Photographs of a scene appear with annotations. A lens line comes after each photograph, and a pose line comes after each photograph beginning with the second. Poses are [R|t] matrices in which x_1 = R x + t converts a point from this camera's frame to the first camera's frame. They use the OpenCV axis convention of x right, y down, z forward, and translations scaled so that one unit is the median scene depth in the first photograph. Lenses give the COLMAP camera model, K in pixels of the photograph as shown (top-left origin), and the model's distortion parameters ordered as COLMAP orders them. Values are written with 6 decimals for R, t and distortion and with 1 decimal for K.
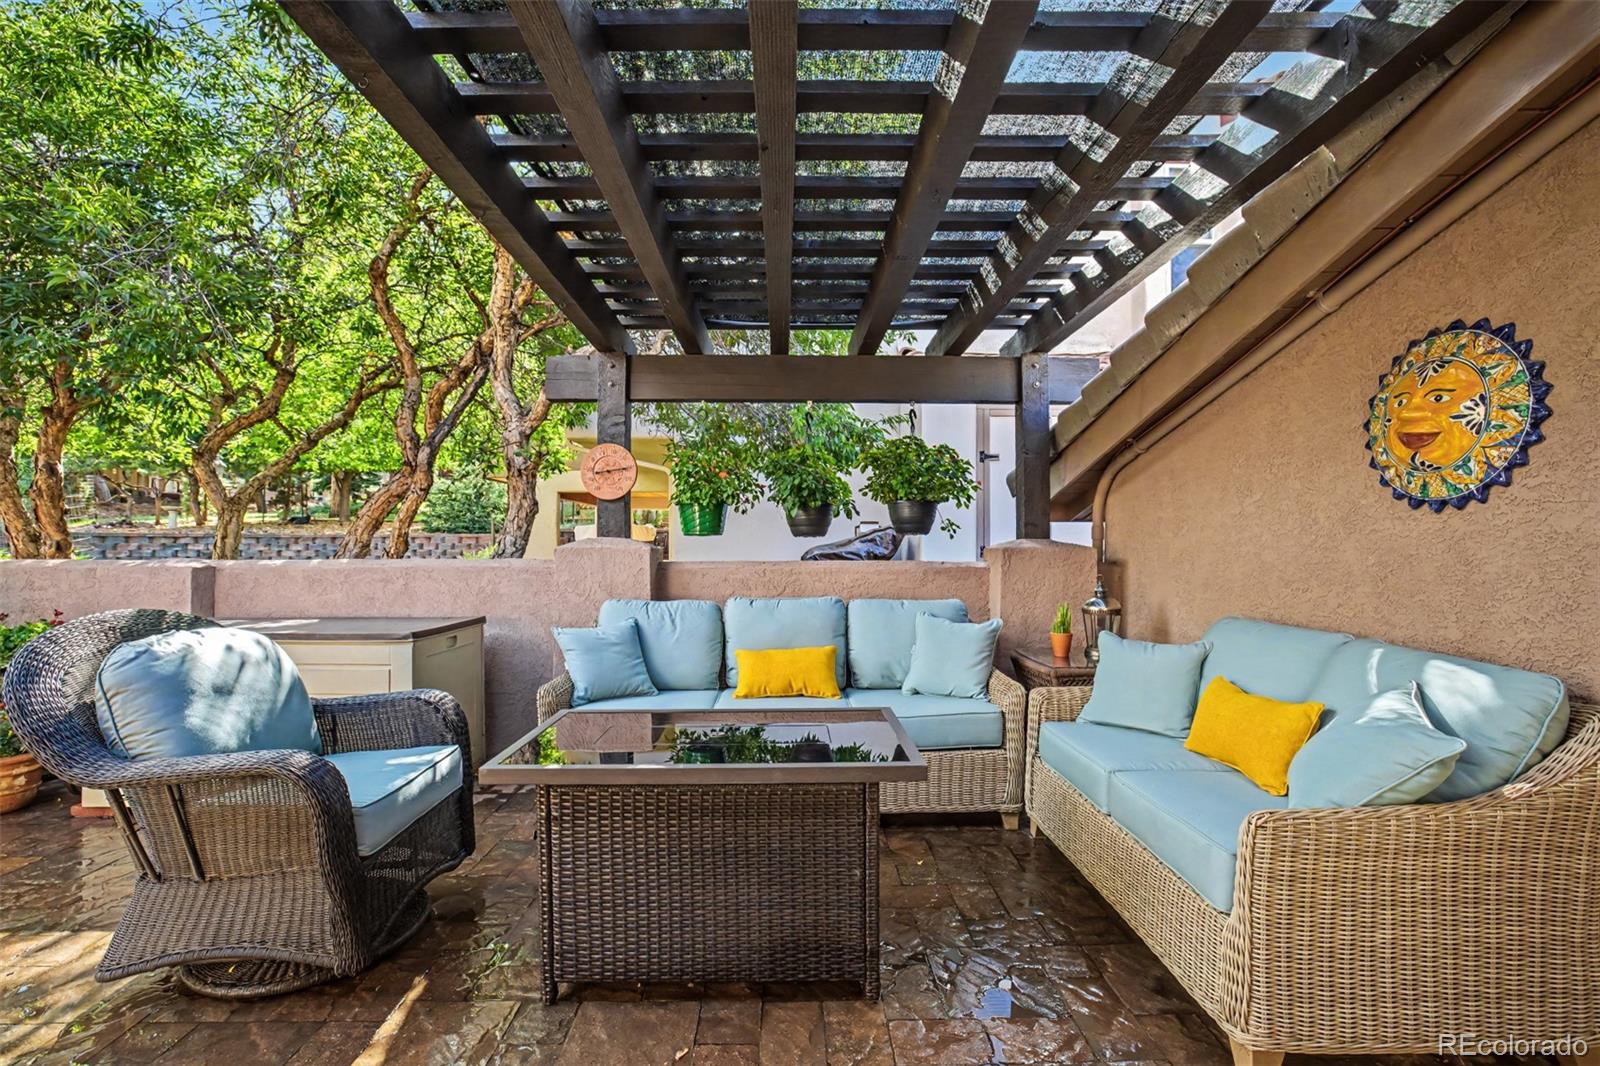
lens RADIAL K [[701.8, 0, 800.0], [0, 701.8, 533.0], [0, 0, 1]] dist [-0.018666, 0.000423]
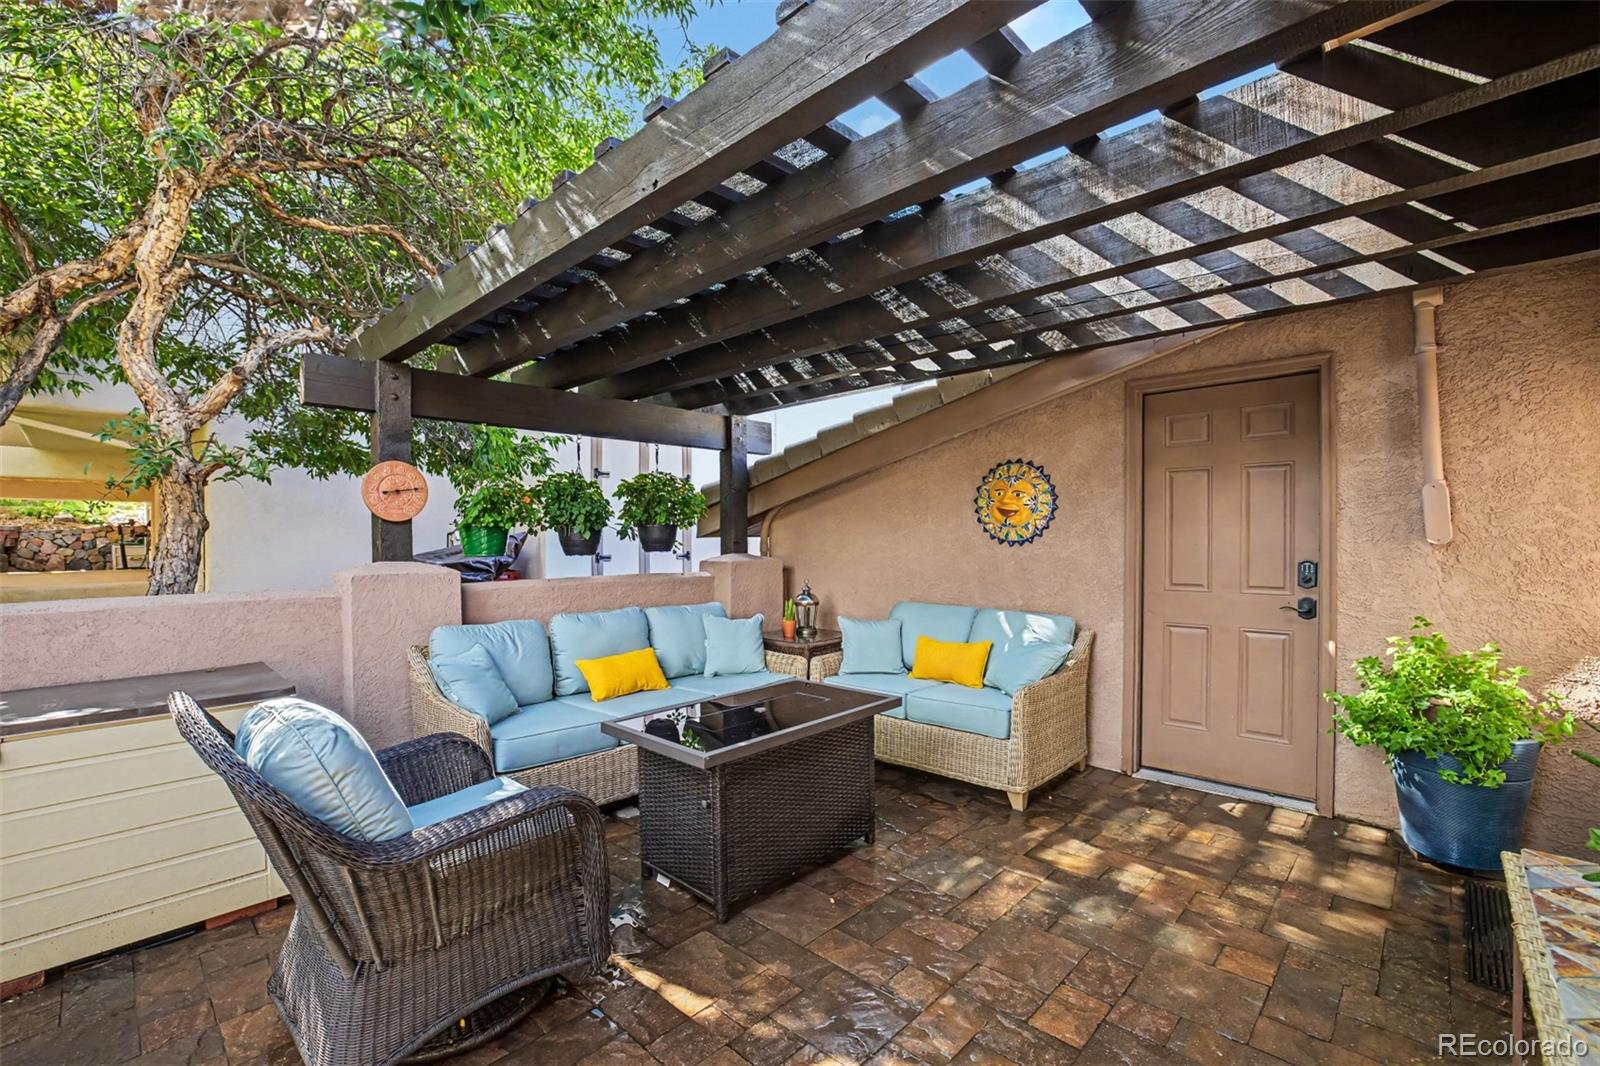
lens RADIAL K [[688.8, 0, 806.8], [0, 688.8, 532.7], [0, 0, 1]] dist [-0.029564, 0.000132]
pose [[0.697191, 0.000157, 0.716885, -0.952987], [-0.006596, 0.999959, 0.006196, -0.073218], [-0.716855, -0.009048, 0.697164, -0.032678]]
